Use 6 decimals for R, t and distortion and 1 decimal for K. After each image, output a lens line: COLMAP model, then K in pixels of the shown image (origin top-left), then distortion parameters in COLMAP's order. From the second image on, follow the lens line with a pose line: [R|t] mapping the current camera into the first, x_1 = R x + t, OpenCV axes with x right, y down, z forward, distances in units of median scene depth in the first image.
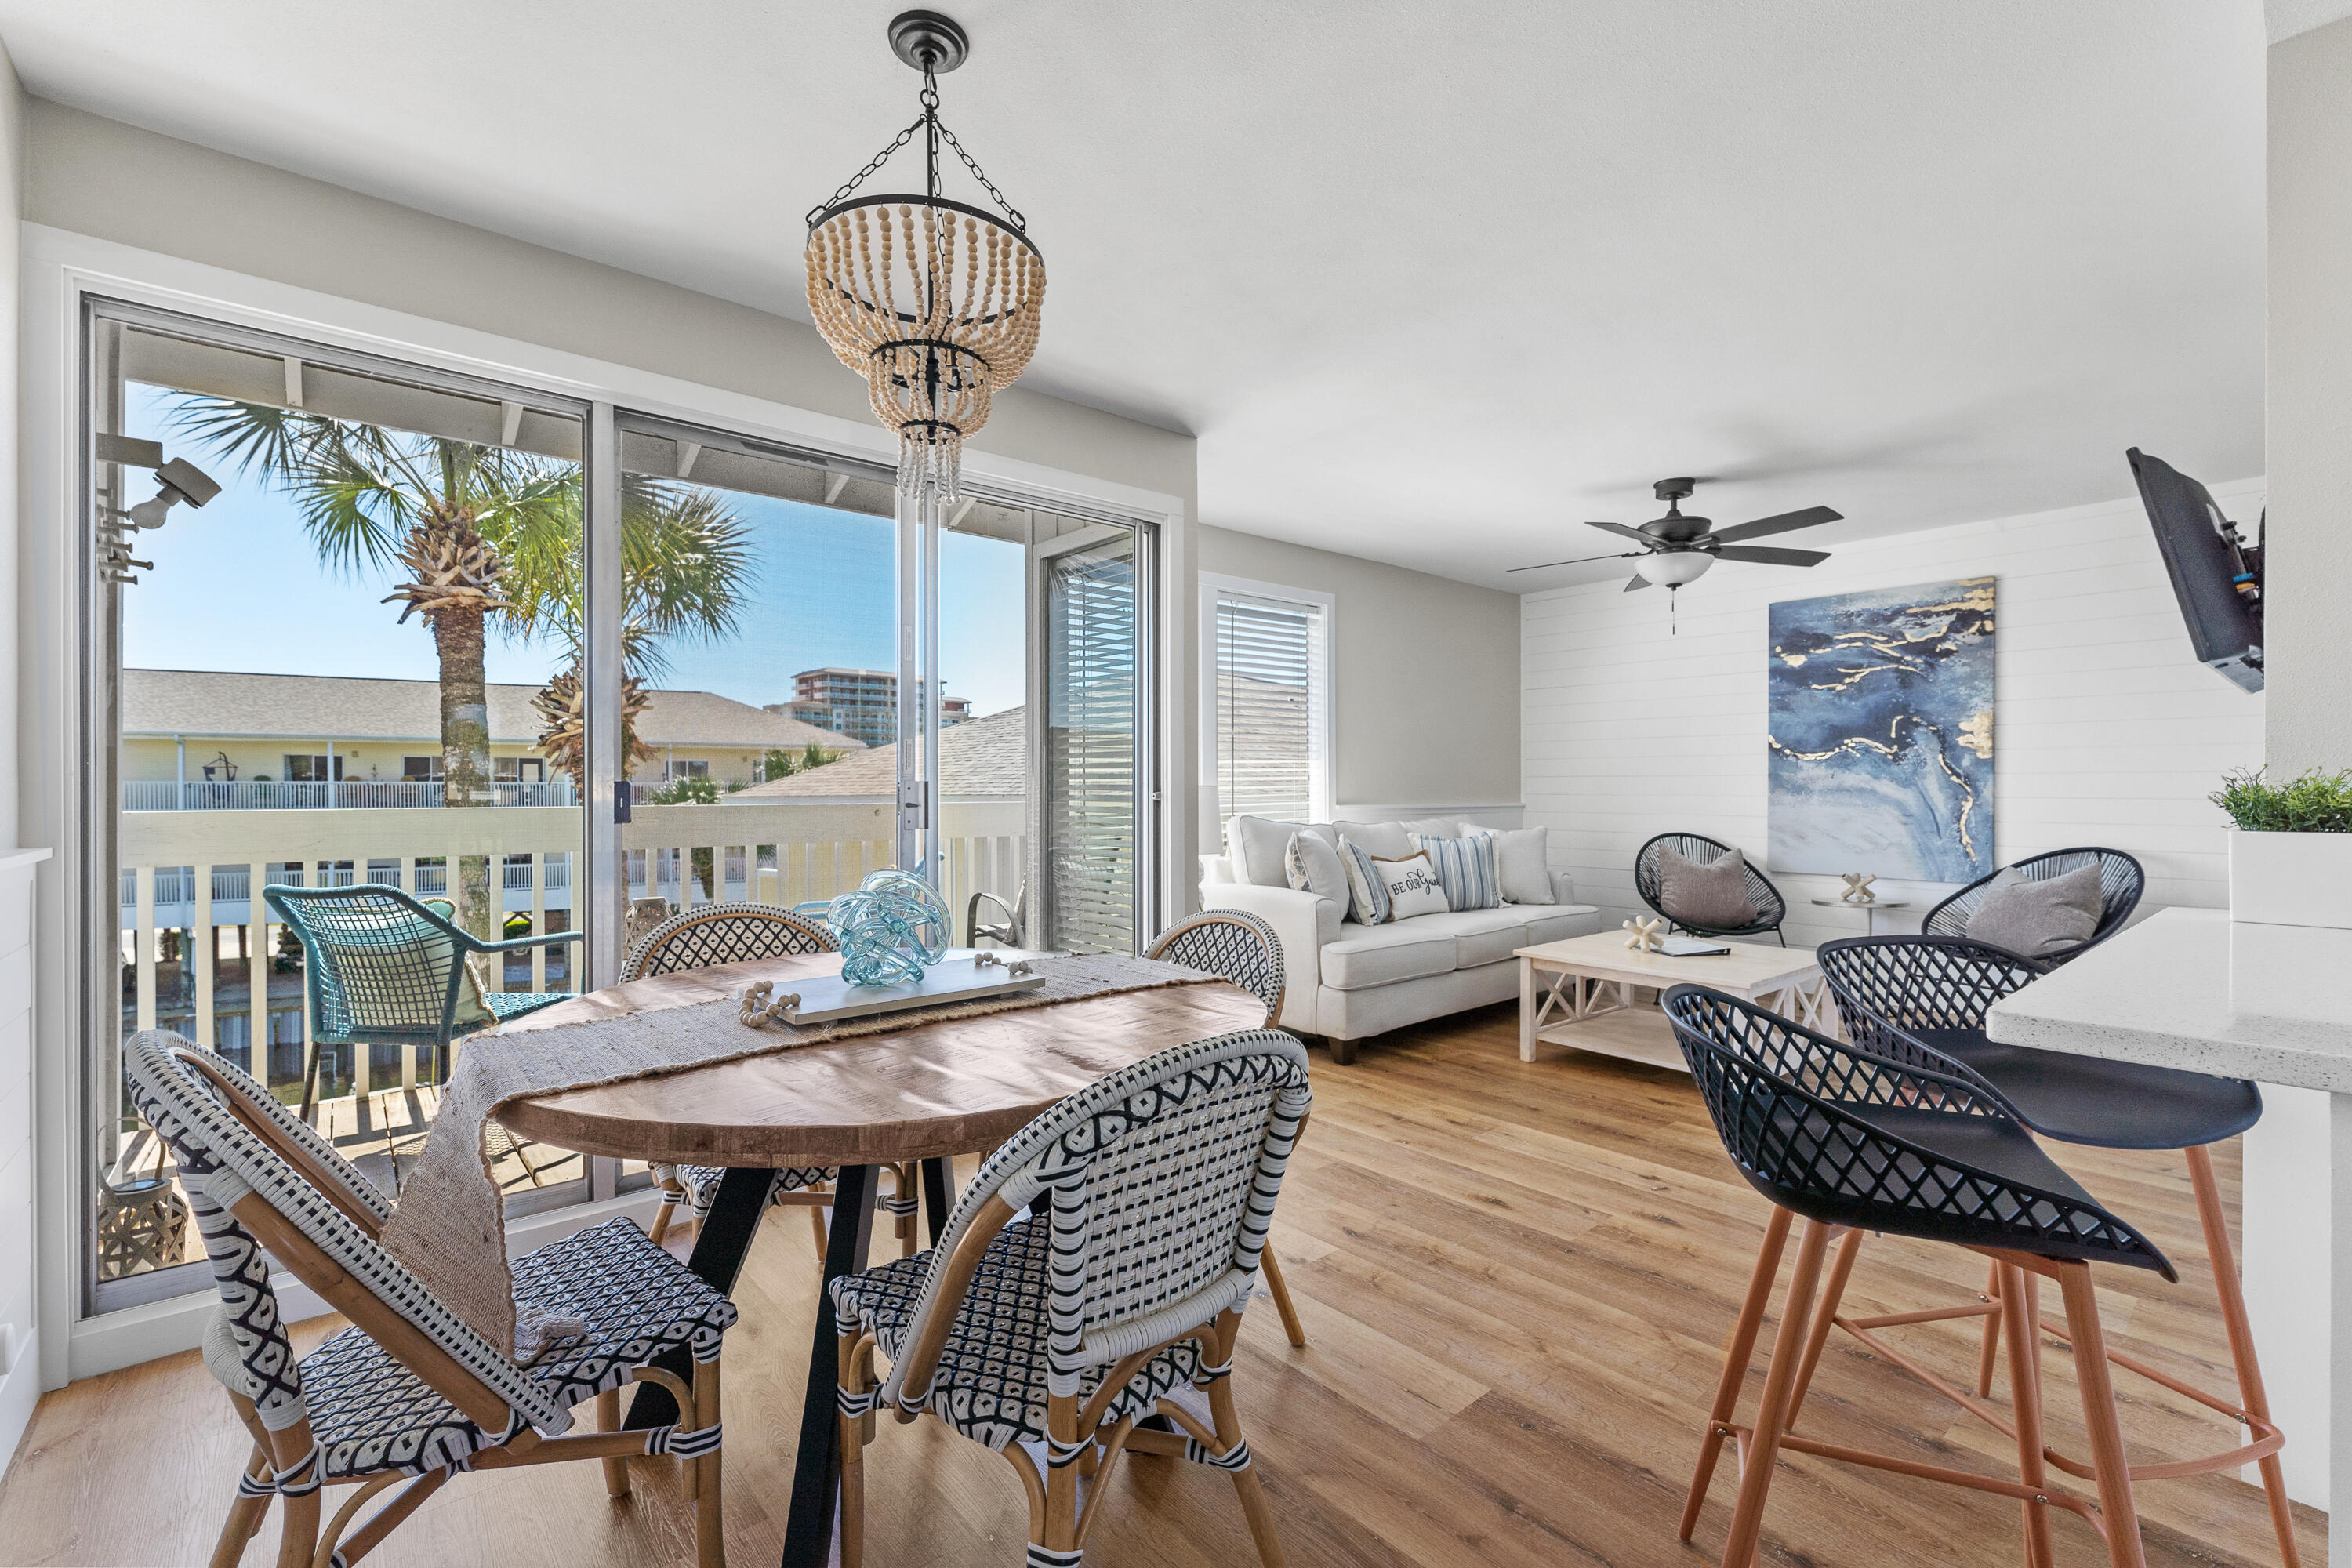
lens RADIAL K [[1008.0, 0, 1177.0], [0, 1008.0, 791.5], [0, 0, 1]] dist [-0.004917, 0.001659]
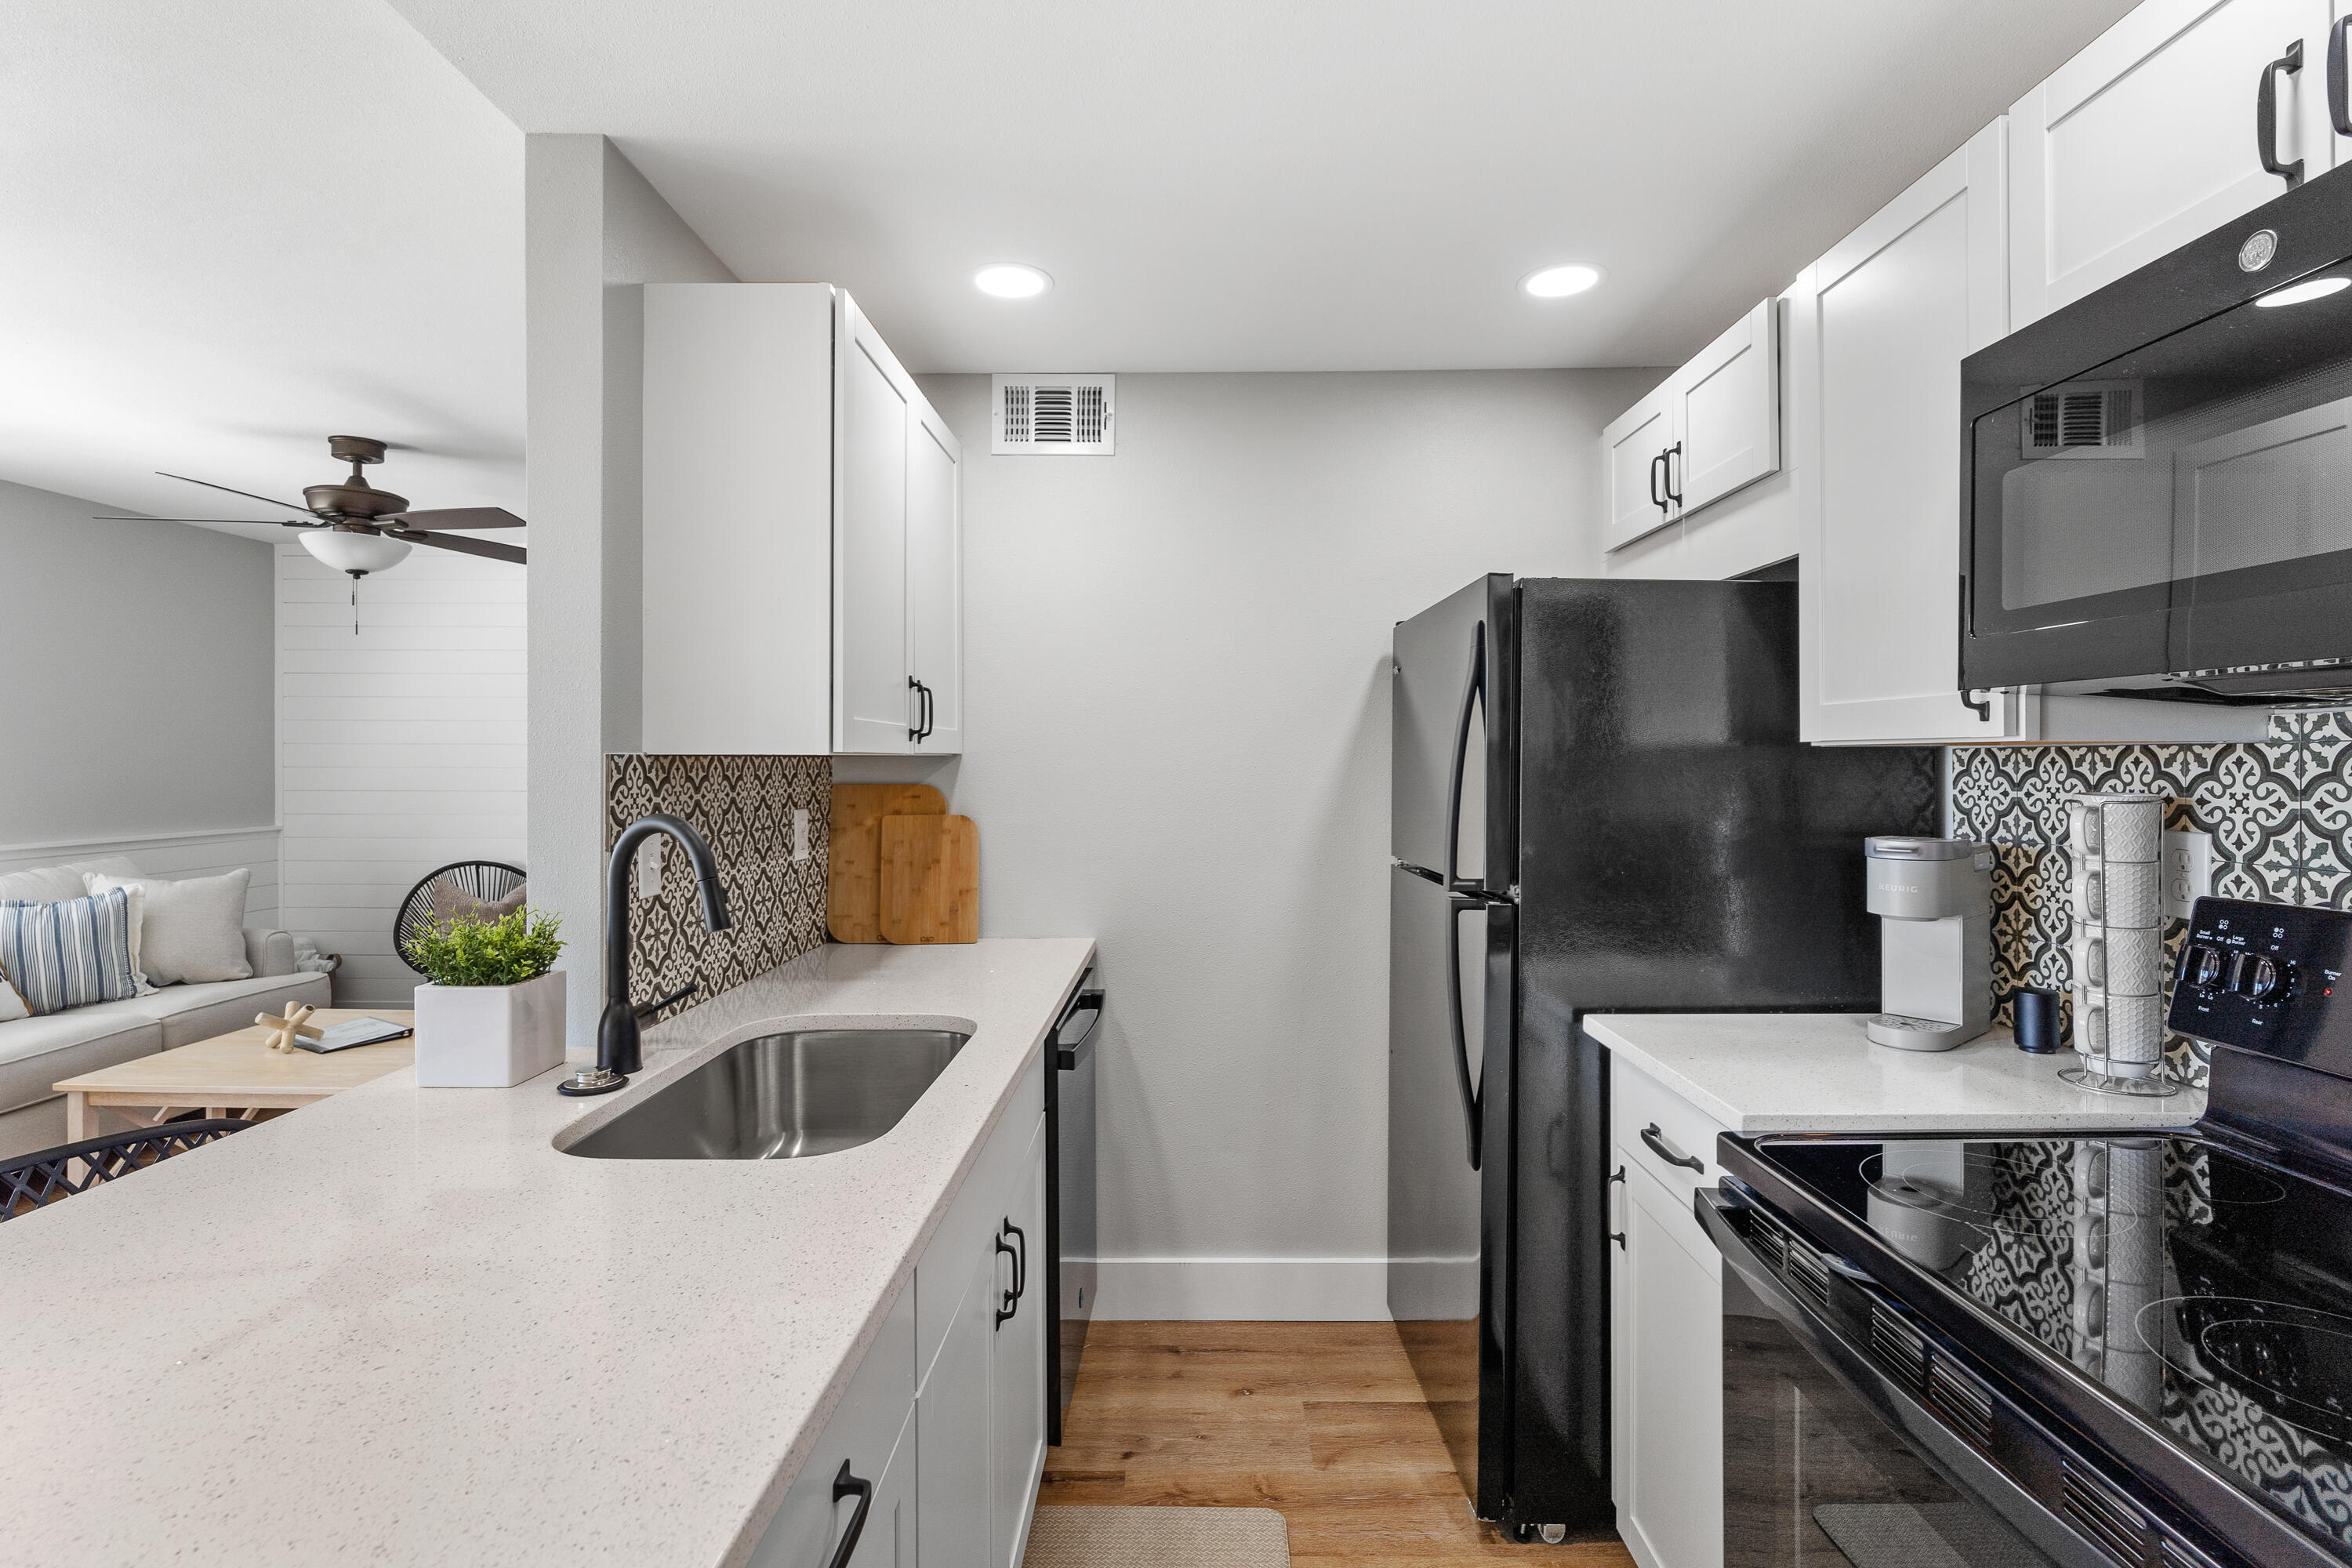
lens RADIAL K [[1105.2, 0, 1186.0], [0, 1105.2, 760.9], [0, 0, 1]] dist [-0.004984, -0.000046]
pose [[0.653590, -0.000650, 0.756849, 0.224323], [0.001281, 0.999999, -0.000248, -0.047534], [-0.756848, 0.001132, 0.653590, -0.046687]]
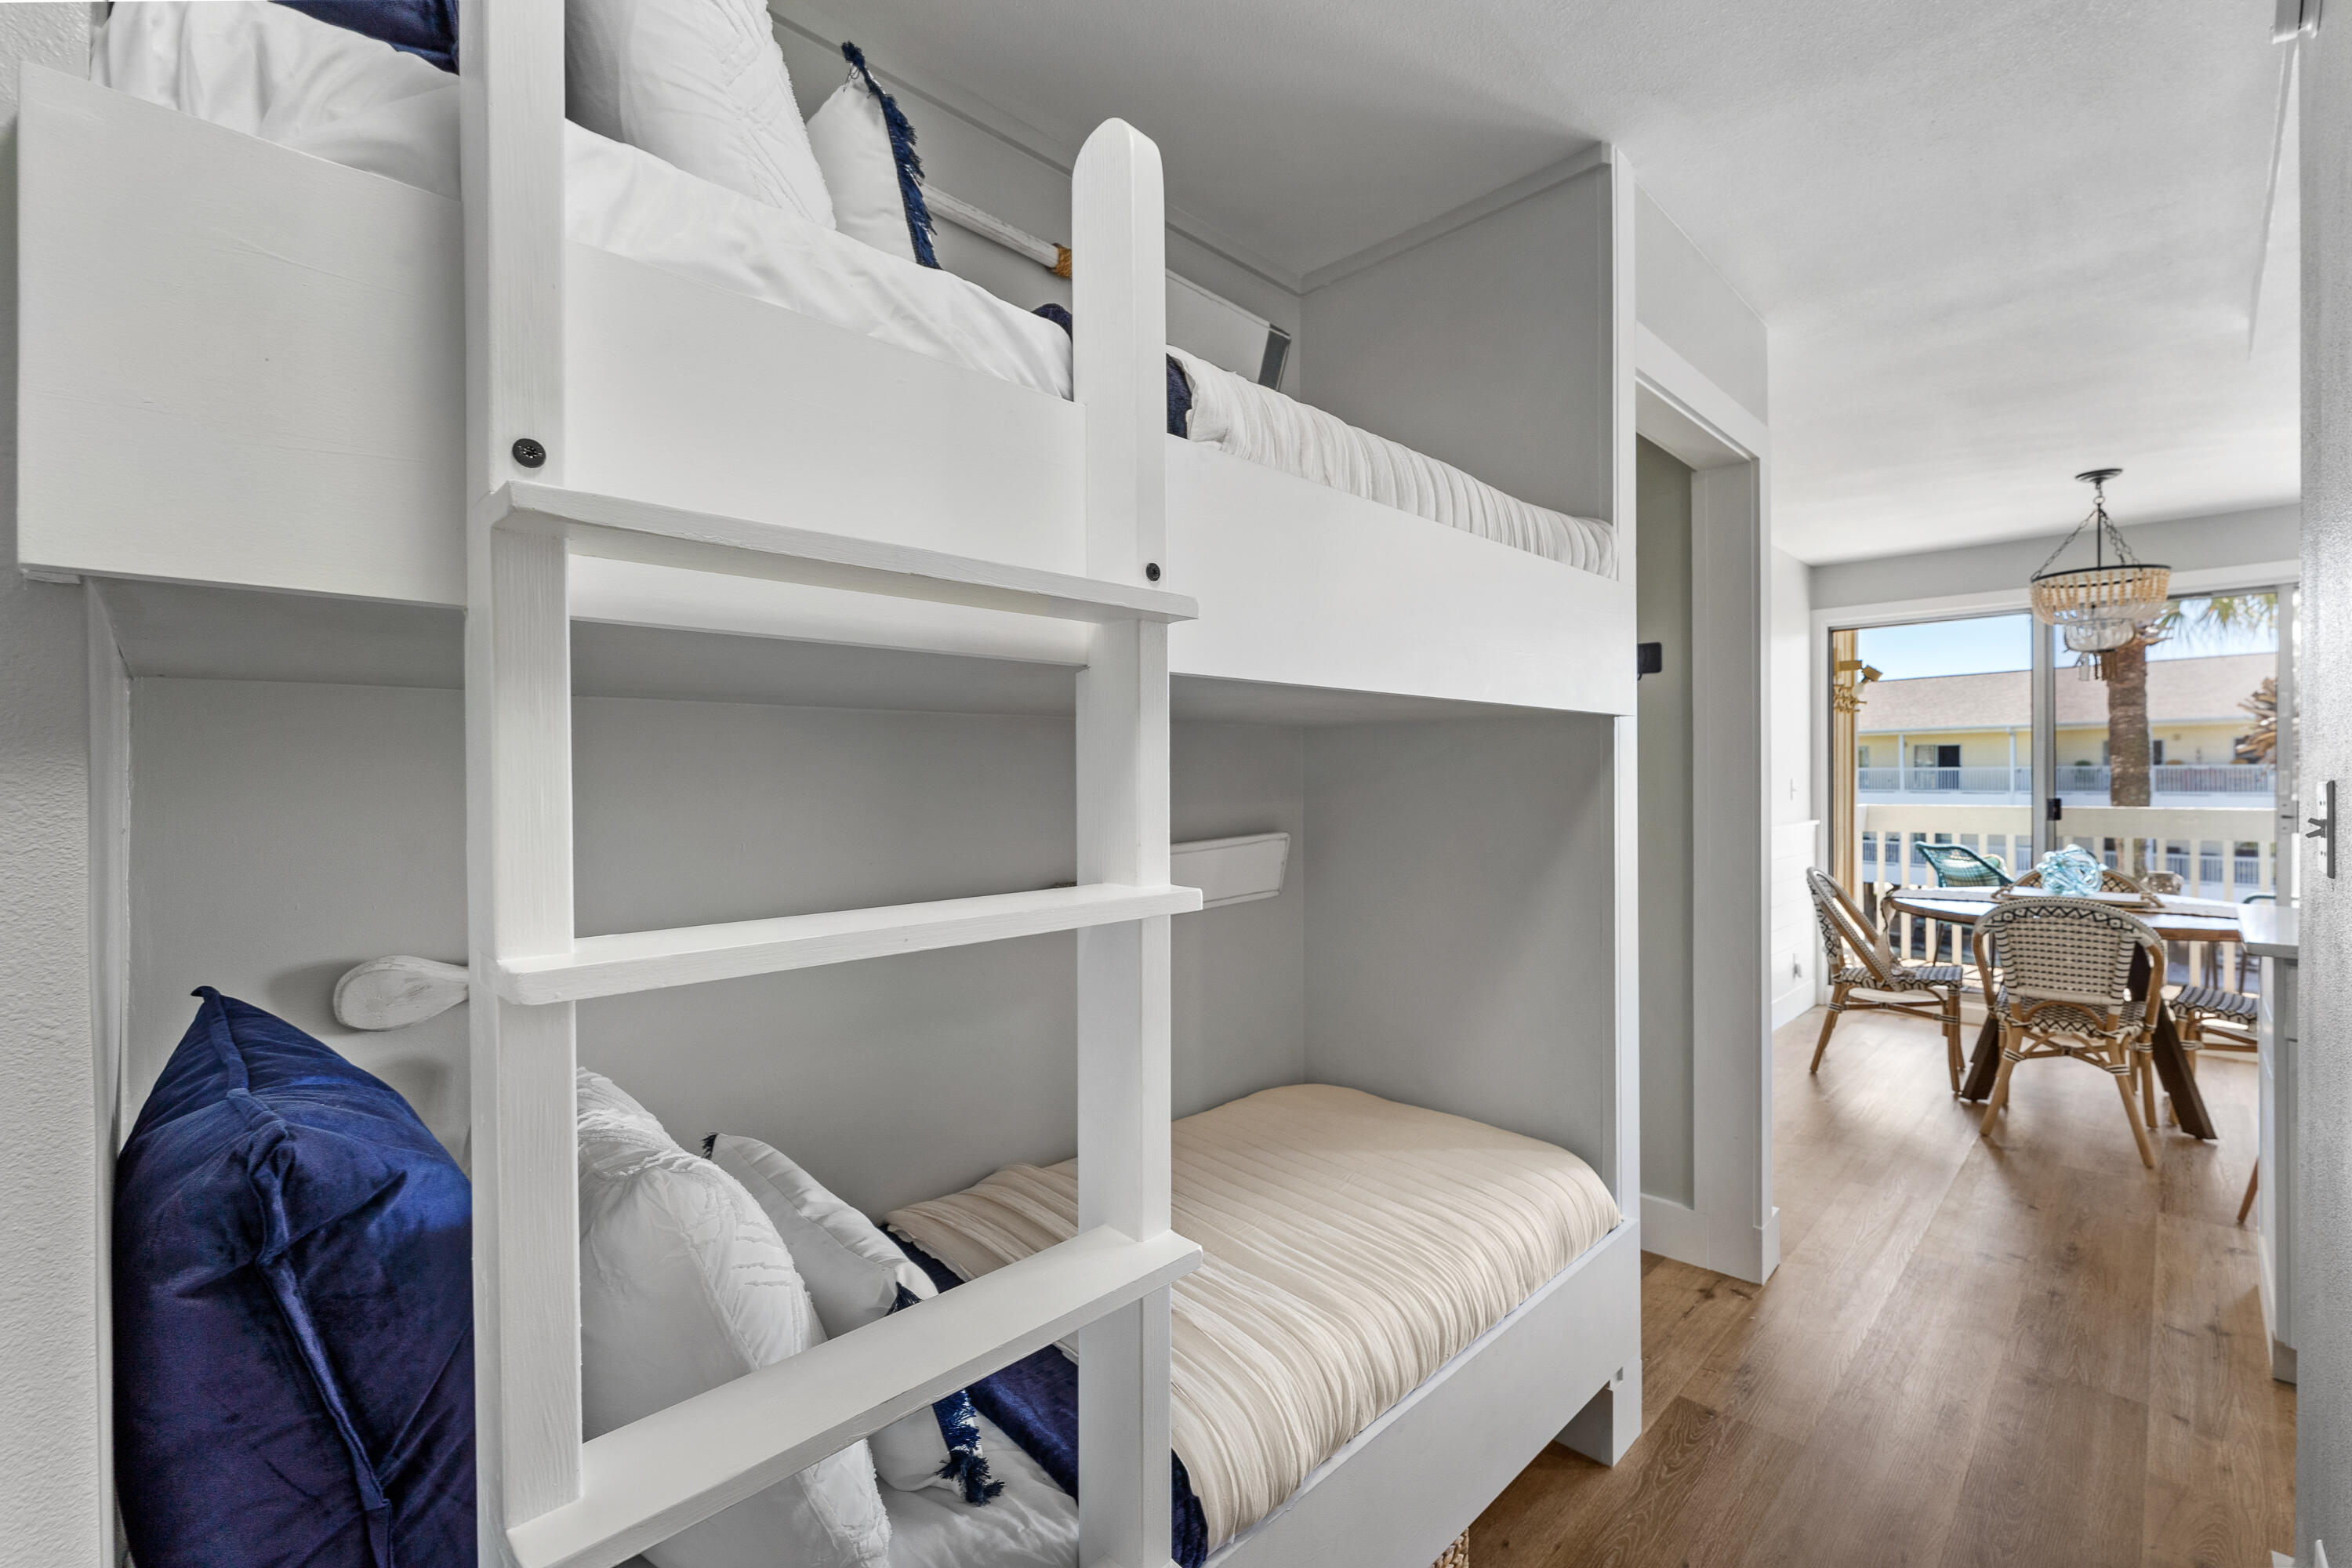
lens RADIAL K [[1008.0, 0, 1218.1], [0, 1008.0, 786.9], [0, 0, 1]] dist [-0.004917, 0.001659]
pose [[0.106911, 0.008695, -0.994231, 0.582532], [0.007188, 0.999929, 0.009518, -0.032248], [0.994243, -0.008165, 0.106841, -0.386125]]
